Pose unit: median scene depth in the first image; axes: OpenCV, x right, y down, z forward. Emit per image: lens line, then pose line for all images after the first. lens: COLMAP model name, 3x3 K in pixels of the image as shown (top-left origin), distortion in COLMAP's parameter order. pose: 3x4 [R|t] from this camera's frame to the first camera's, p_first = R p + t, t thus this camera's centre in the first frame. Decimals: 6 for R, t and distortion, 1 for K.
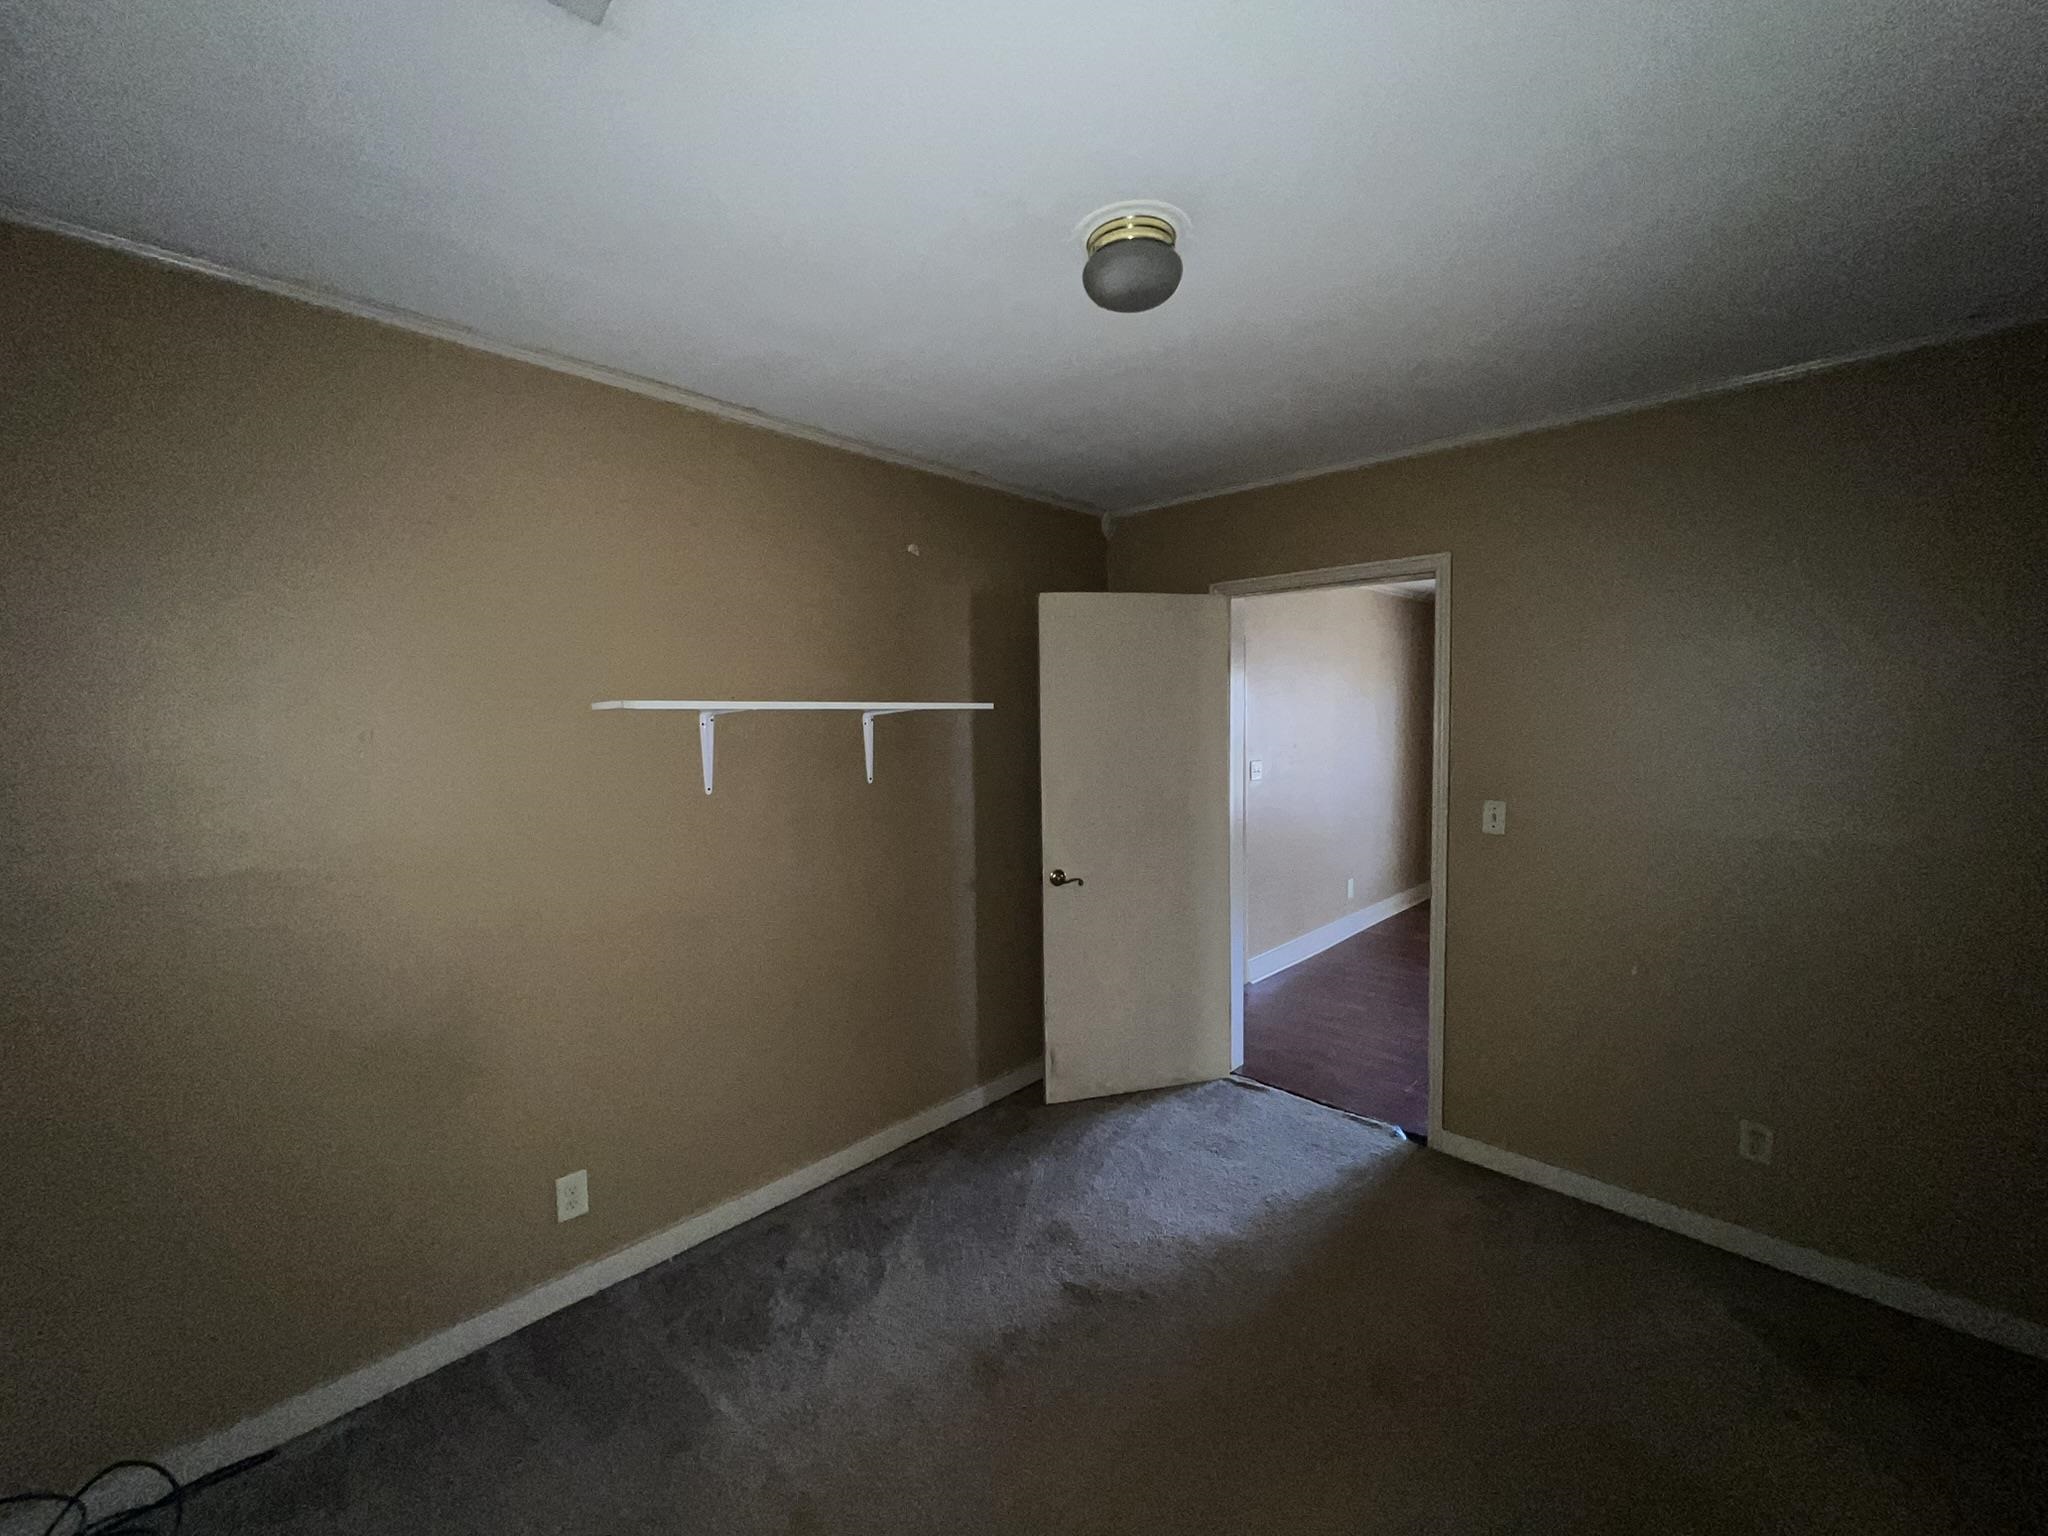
lens RADIAL K [[806.6, 0, 1024.0], [0, 806.6, 768.0], [0, 0, 1]] dist [0.028576, 0.000007]
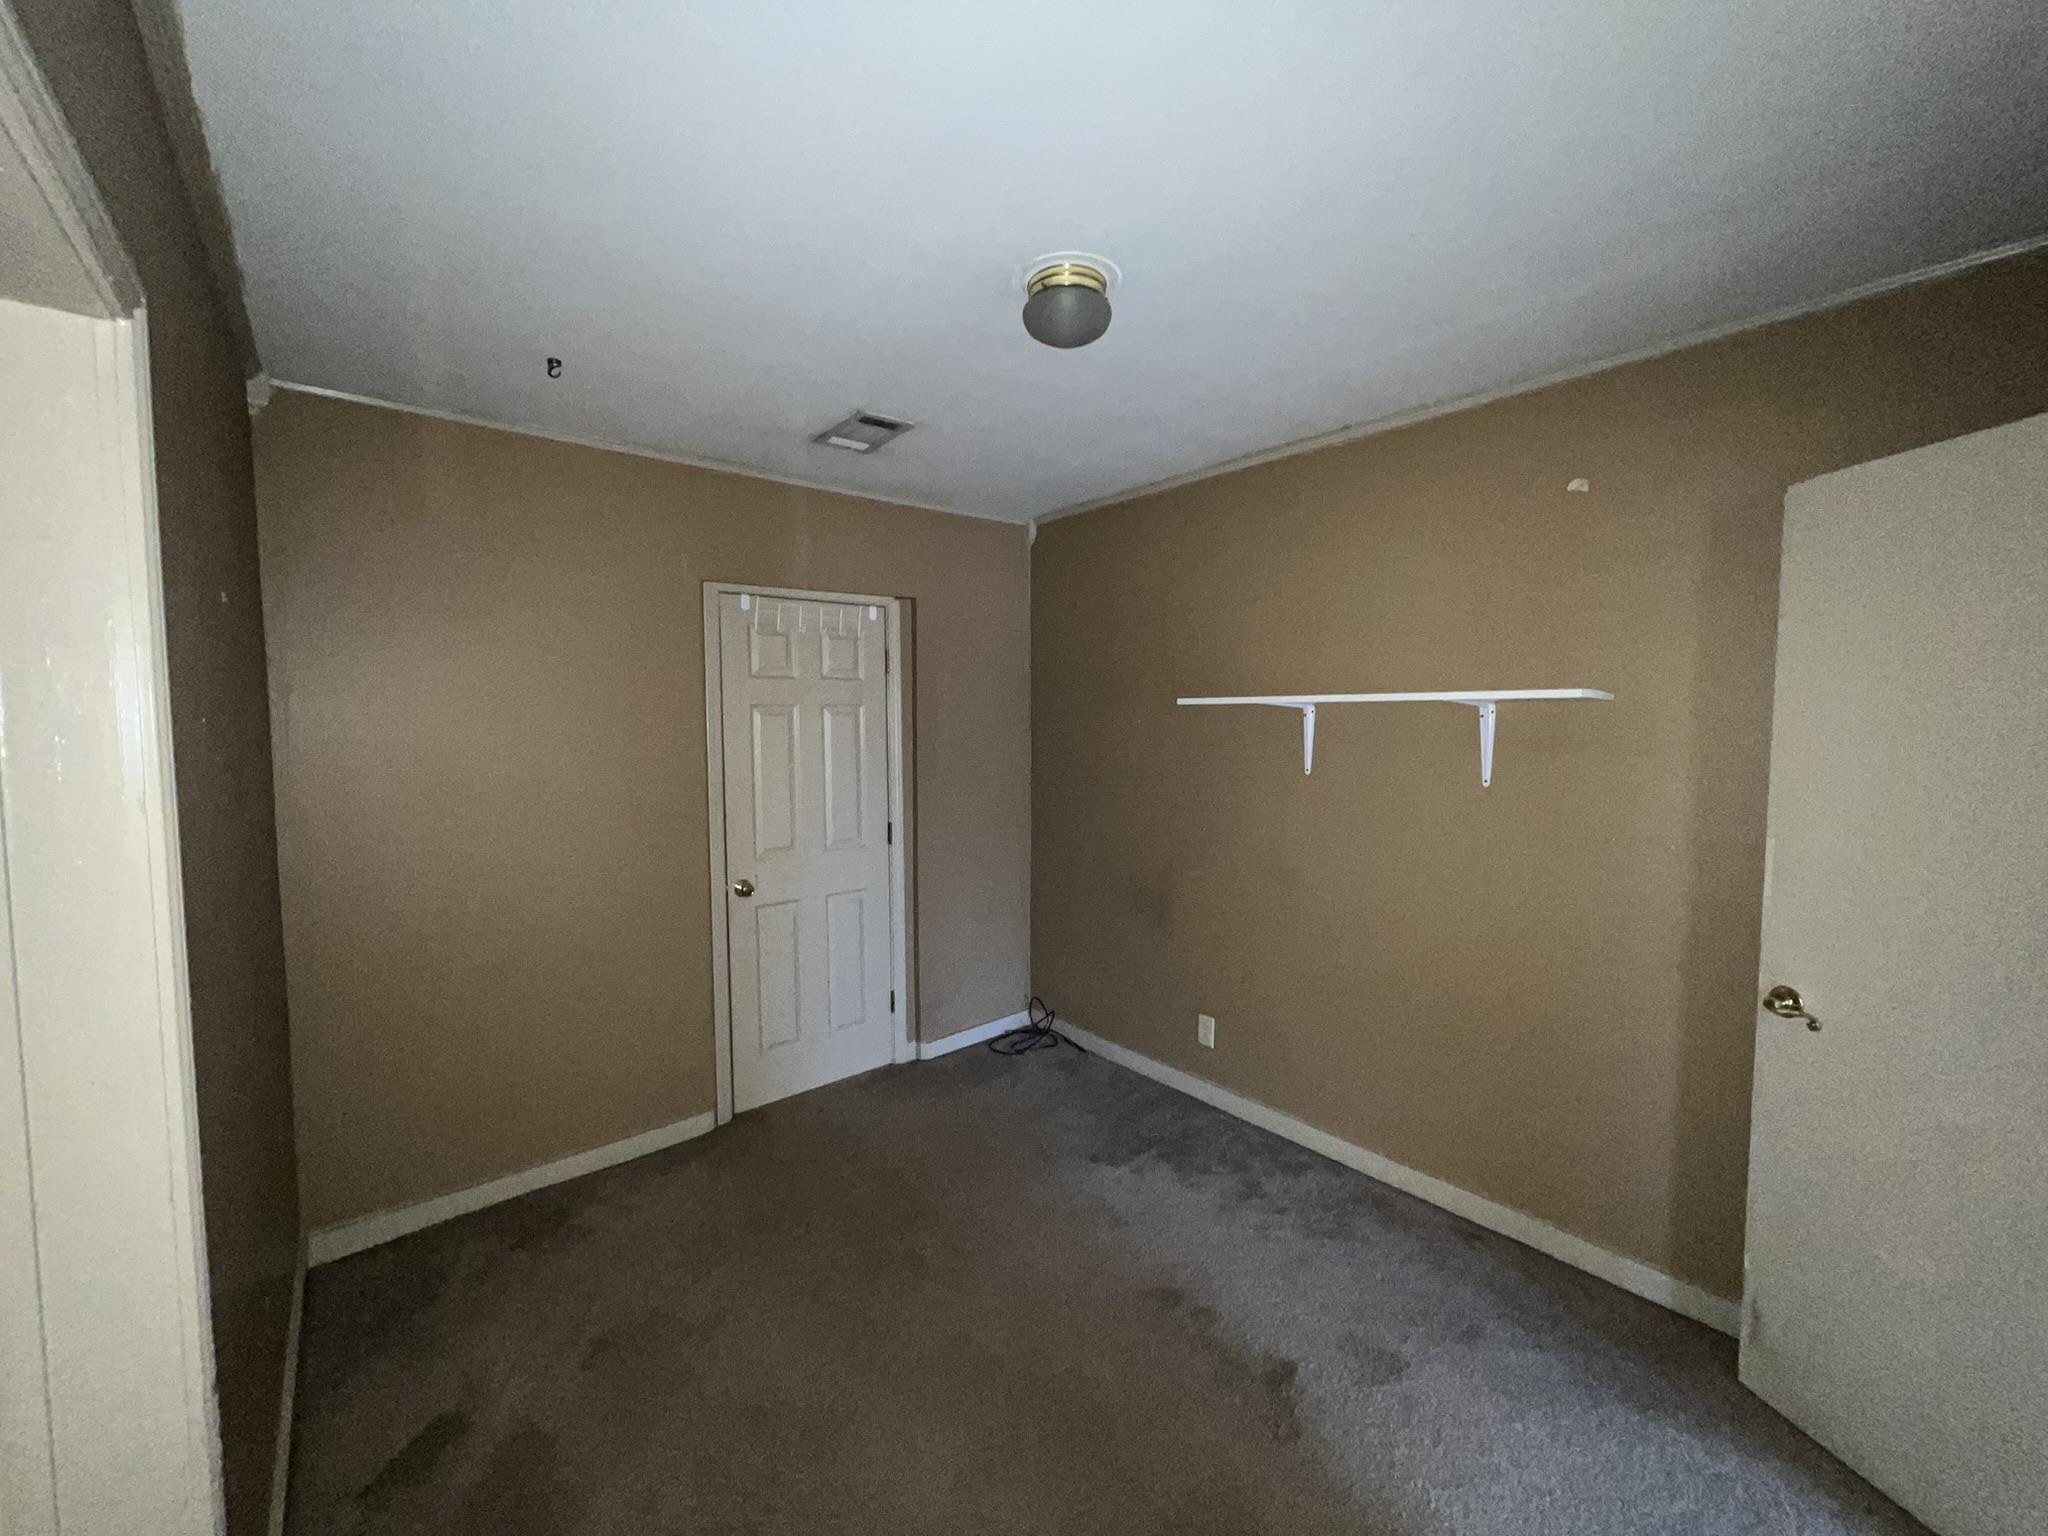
lens RADIAL K [[825.5, 0, 1024.0], [0, 825.5, 768.0], [0, 0, 1]] dist [-0.000199, 0.000041]
pose [[-0.088670, 0.080692, -0.992787, 0.718730], [-0.059049, 0.994534, 0.086108, -0.047478], [0.994309, 0.066258, -0.083421, 0.594287]]
